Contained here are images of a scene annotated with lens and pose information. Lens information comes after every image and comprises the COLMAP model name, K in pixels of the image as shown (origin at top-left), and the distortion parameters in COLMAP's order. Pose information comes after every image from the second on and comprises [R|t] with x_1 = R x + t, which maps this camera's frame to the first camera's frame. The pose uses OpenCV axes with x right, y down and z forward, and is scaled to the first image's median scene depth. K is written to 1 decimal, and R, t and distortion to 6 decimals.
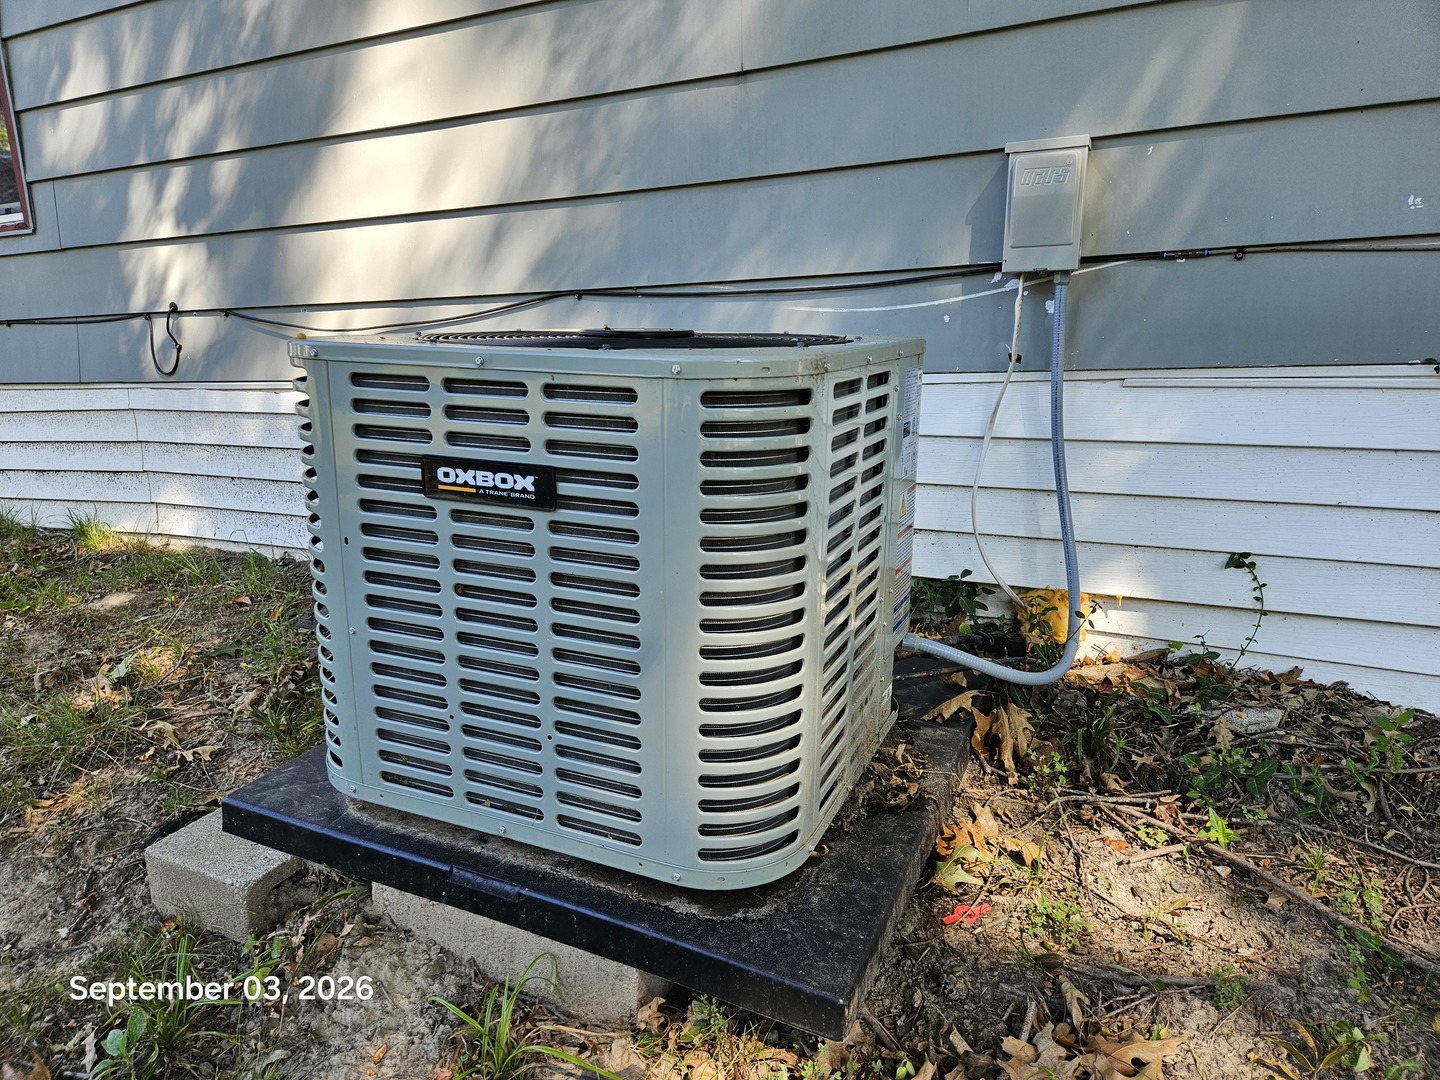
lens RADIAL K [[968.0, 0, 714.4], [0, 968.0, 548.1], [0, 0, 1]] dist [0.020796, -0.010634]
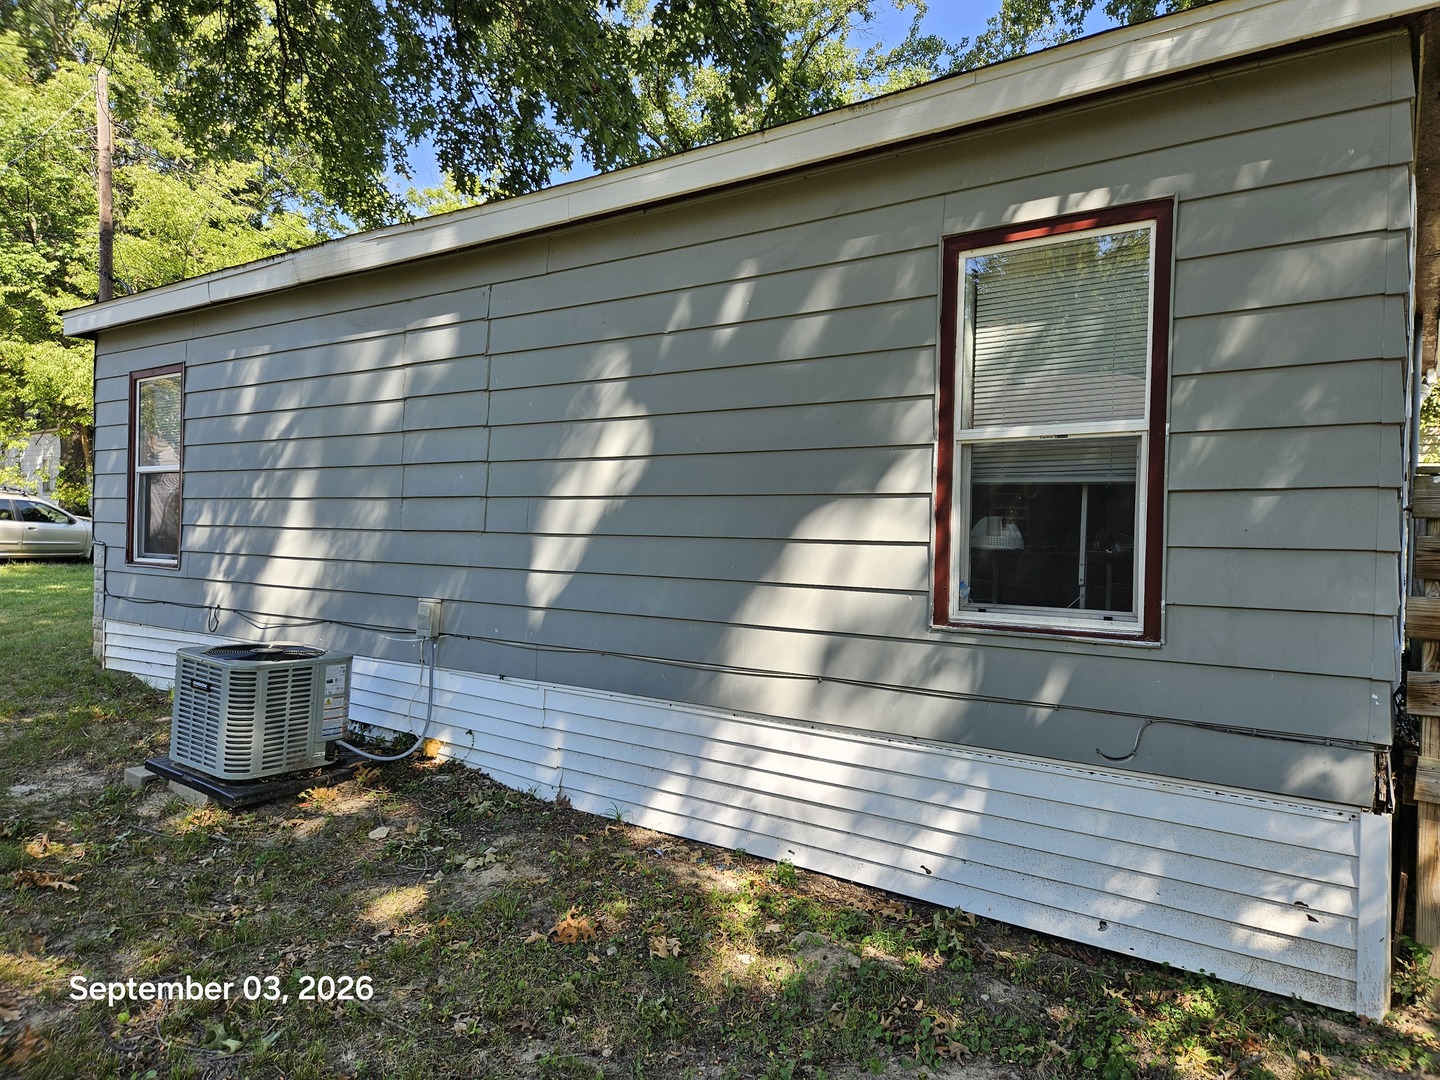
lens RADIAL K [[968.0, 0, 727.8], [0, 968.0, 538.6], [0, 0, 1]] dist [0.020796, -0.010634]
pose [[0.984421, 0.064906, -0.163407, 1.344385], [-0.101354, 0.968900, -0.225742, 0.022691], [0.143673, 0.238787, 0.960385, -1.494555]]
